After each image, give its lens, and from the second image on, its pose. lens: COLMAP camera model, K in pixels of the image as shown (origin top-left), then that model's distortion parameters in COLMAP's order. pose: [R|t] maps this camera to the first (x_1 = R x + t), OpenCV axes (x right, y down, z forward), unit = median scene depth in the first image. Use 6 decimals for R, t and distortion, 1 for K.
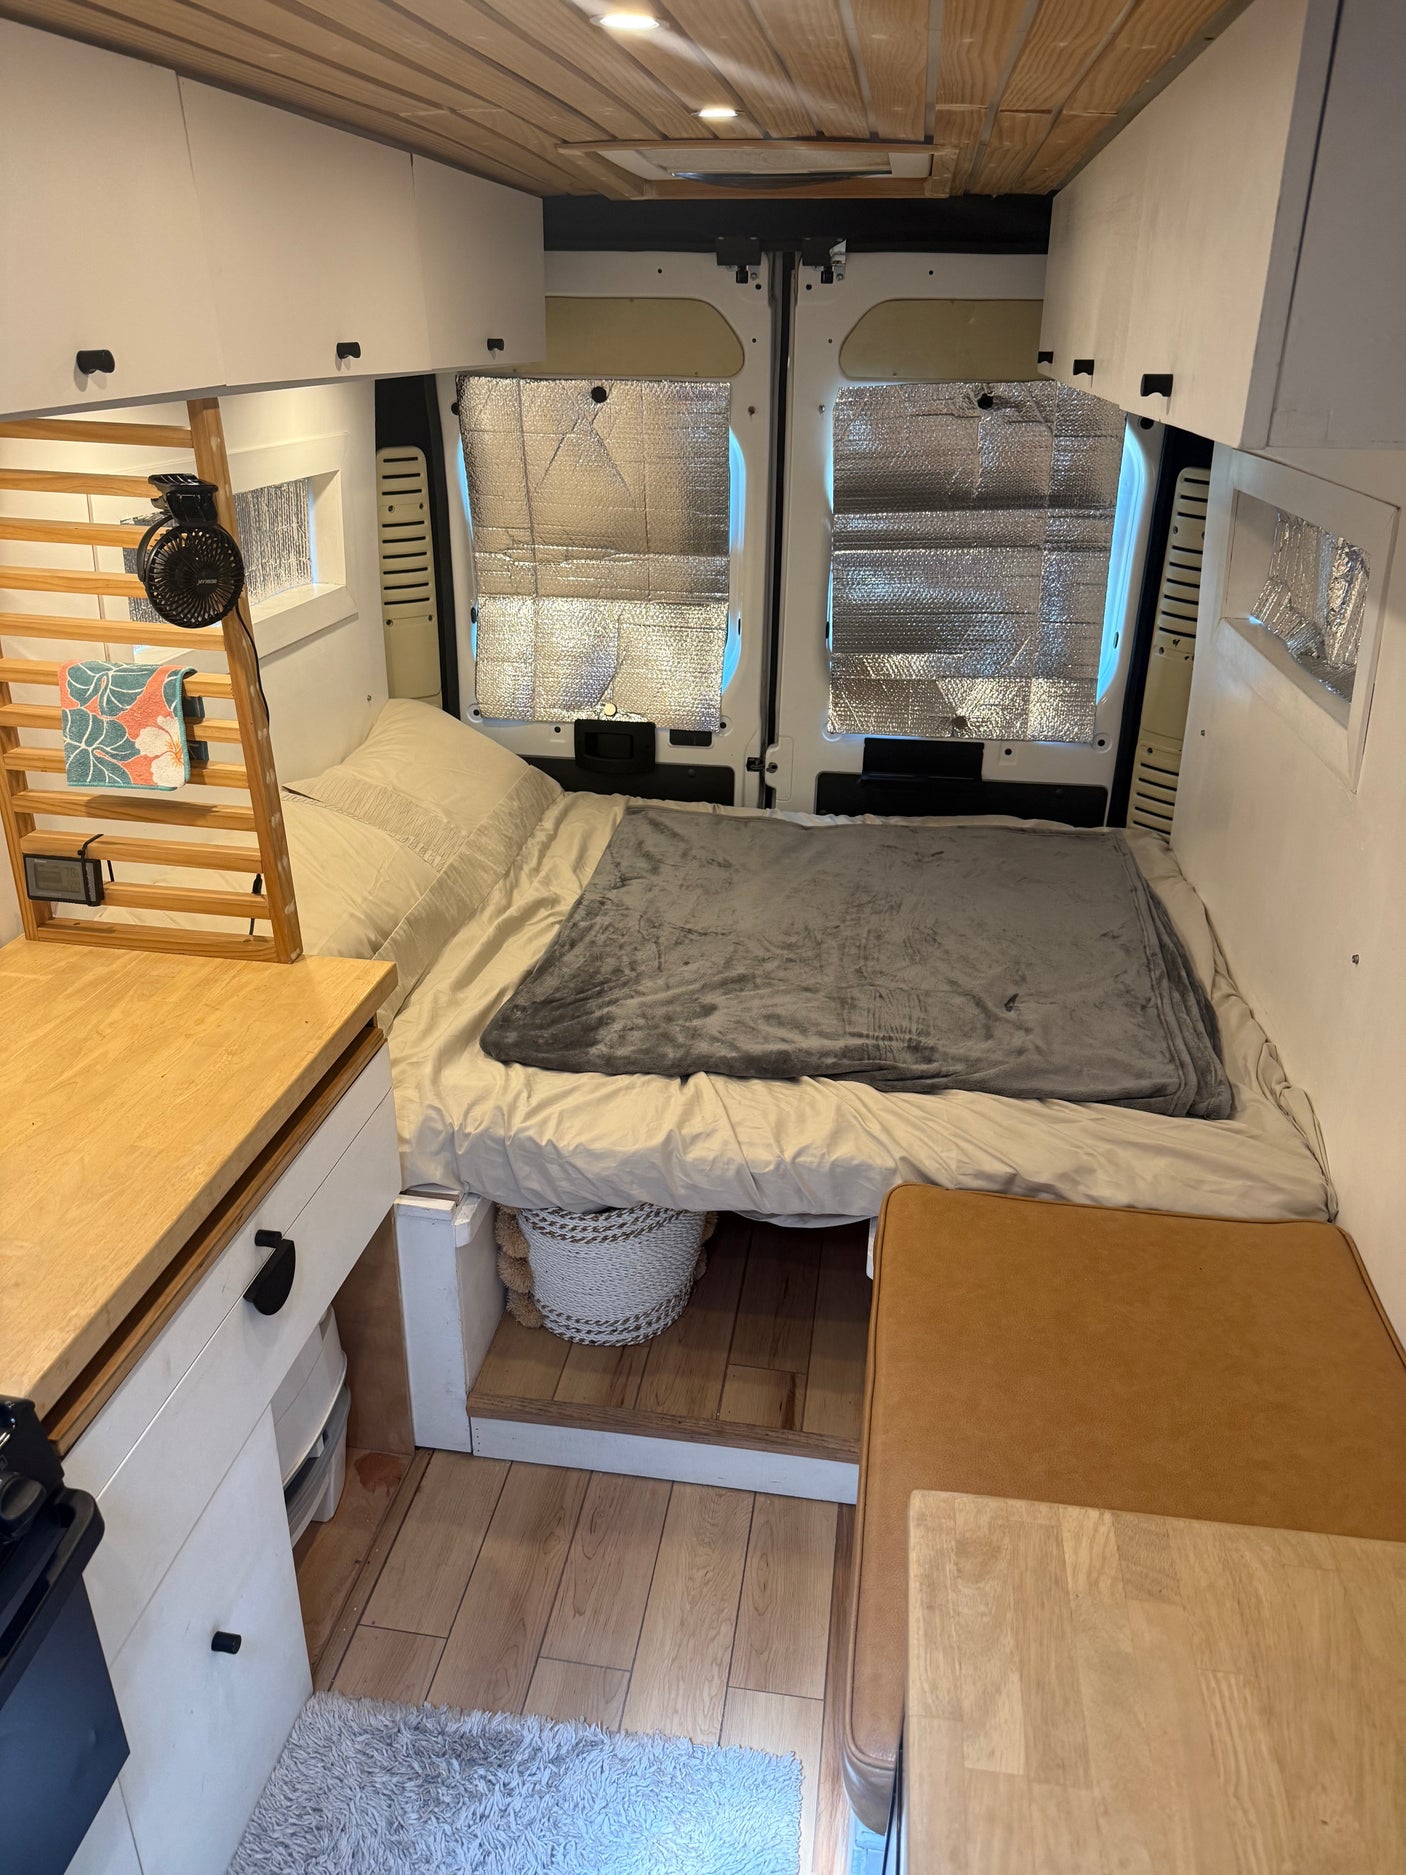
lens RADIAL K [[1490.3, 0, 597.2], [0, 1490.3, 943.4], [0, 0, 1]] dist [0.210508, -0.525049]
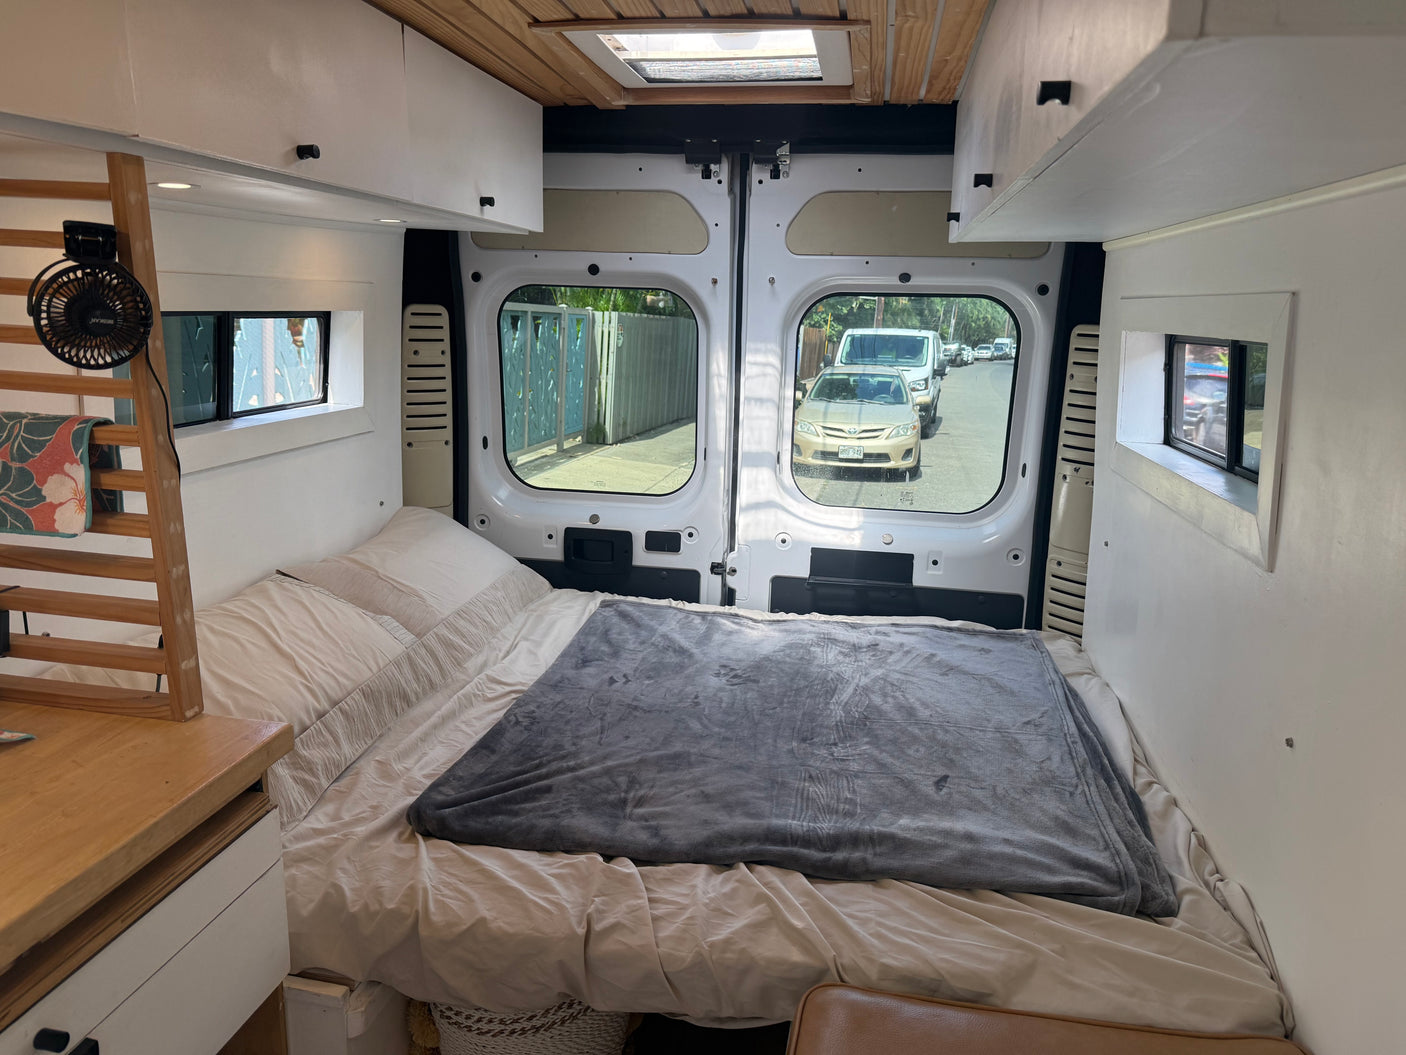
lens RADIAL K [[987.2, 0, 682.0], [0, 987.2, 551.3], [0, 0, 1]] dist [-0.005395, -0.005763]
pose [[0.999646, 0.024655, -0.010005, 0.093539], [-0.026150, 0.979787, -0.198329, 0.018548], [0.004913, 0.198520, 0.980085, 0.287970]]
